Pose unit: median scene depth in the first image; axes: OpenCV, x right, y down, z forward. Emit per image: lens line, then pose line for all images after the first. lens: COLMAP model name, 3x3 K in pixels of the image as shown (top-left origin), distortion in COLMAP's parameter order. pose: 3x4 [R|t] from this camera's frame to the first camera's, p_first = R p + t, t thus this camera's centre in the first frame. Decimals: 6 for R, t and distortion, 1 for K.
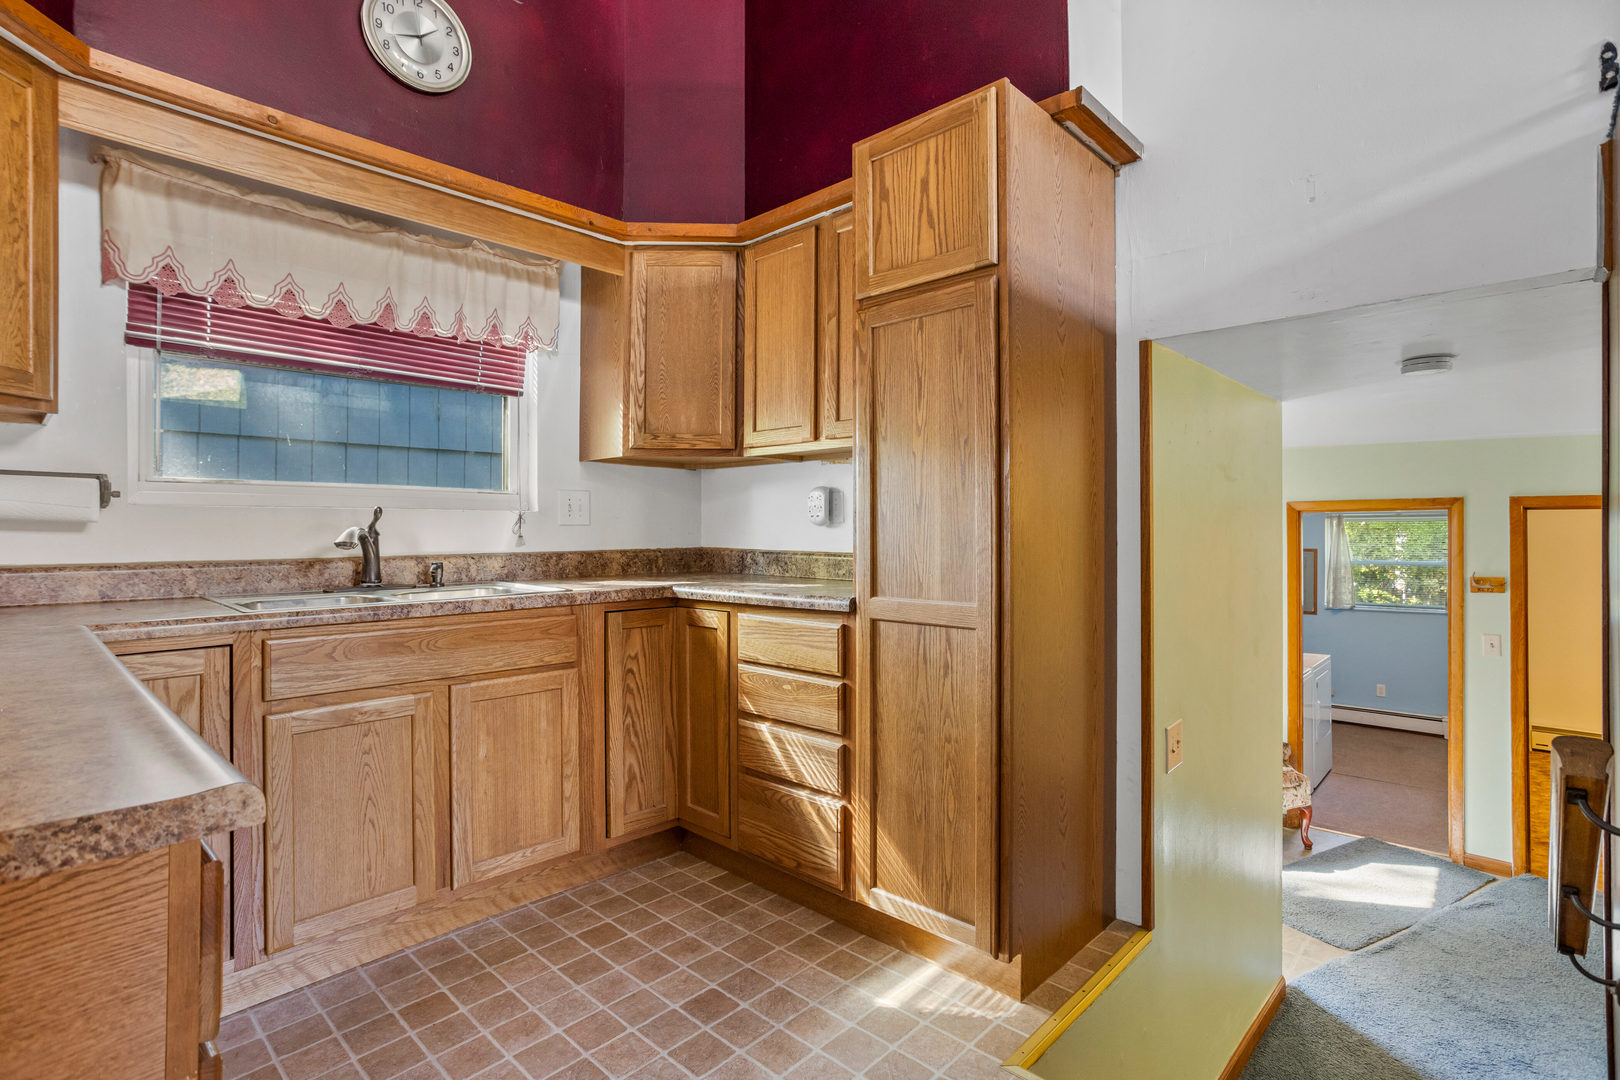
lens RADIAL K [[803.5, 0, 814.9], [0, 803.5, 524.8], [0, 0, 1]] dist [-0.051666, 0.038621]
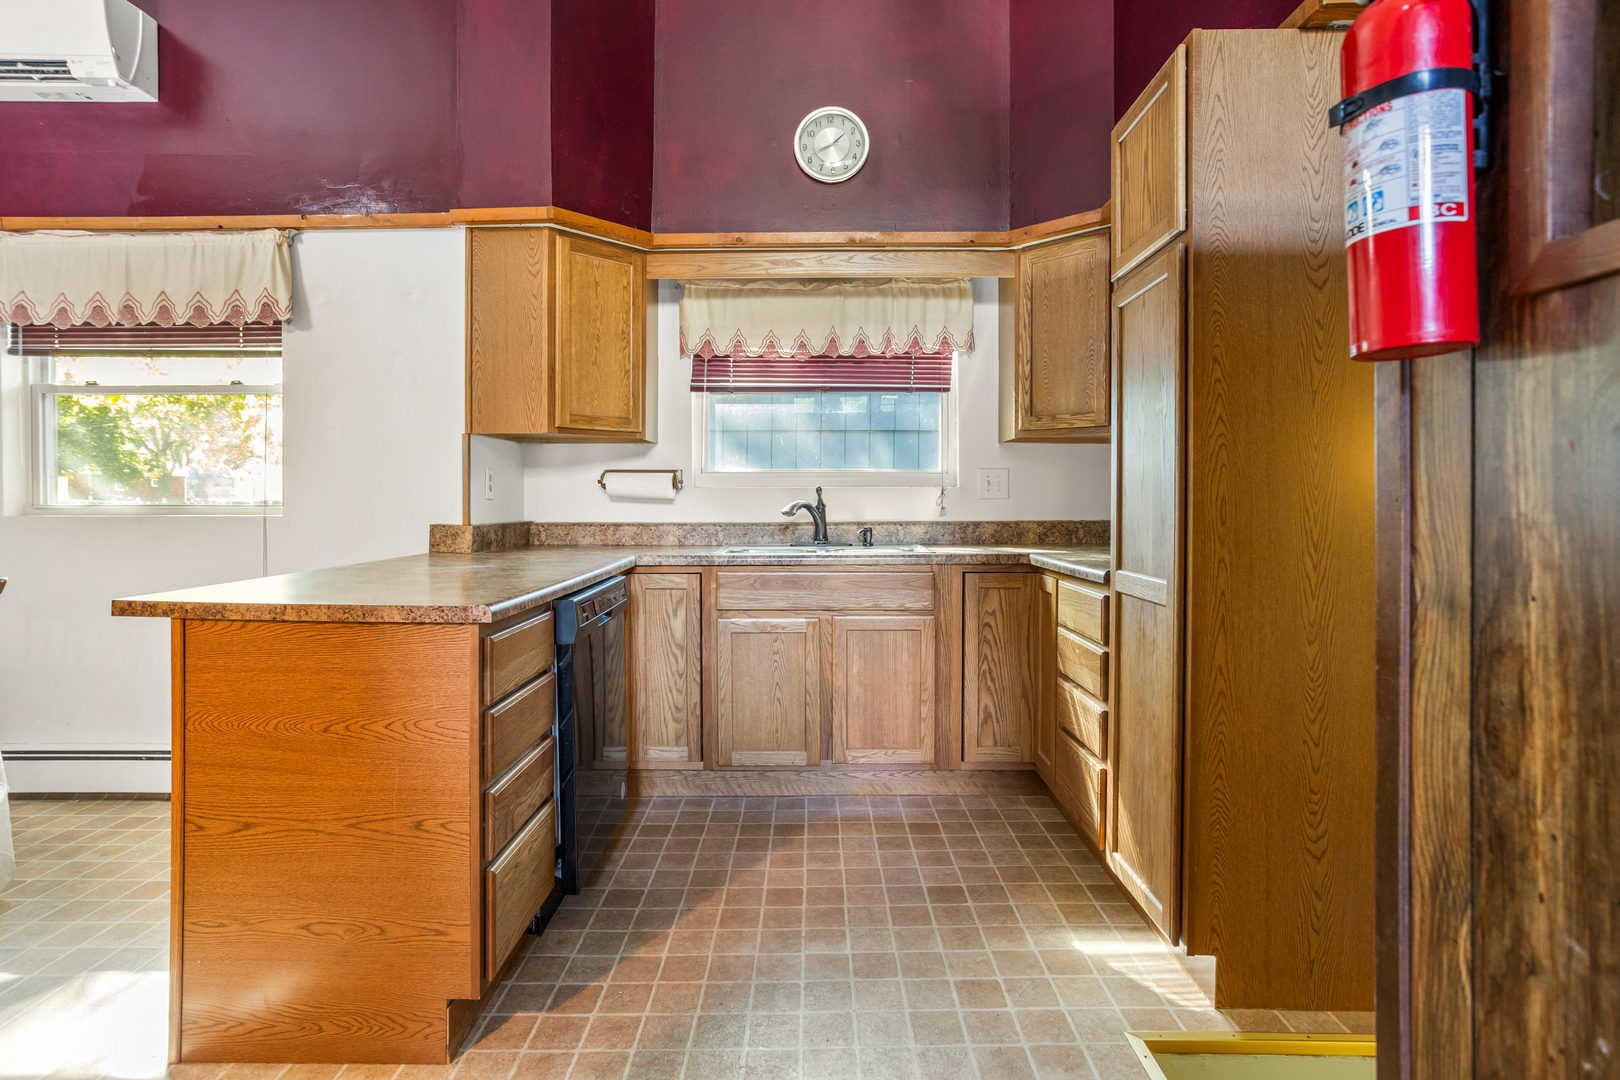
lens RADIAL K [[821.7, 0, 804.8], [0, 821.7, 505.4], [0, 0, 1]] dist [-0.041090, 0.000645]
pose [[0.680164, 0.005006, -0.733043, 0.480883], [0.004620, 0.999928, 0.011115, -0.005391], [0.733045, -0.010947, 0.680092, -0.004182]]
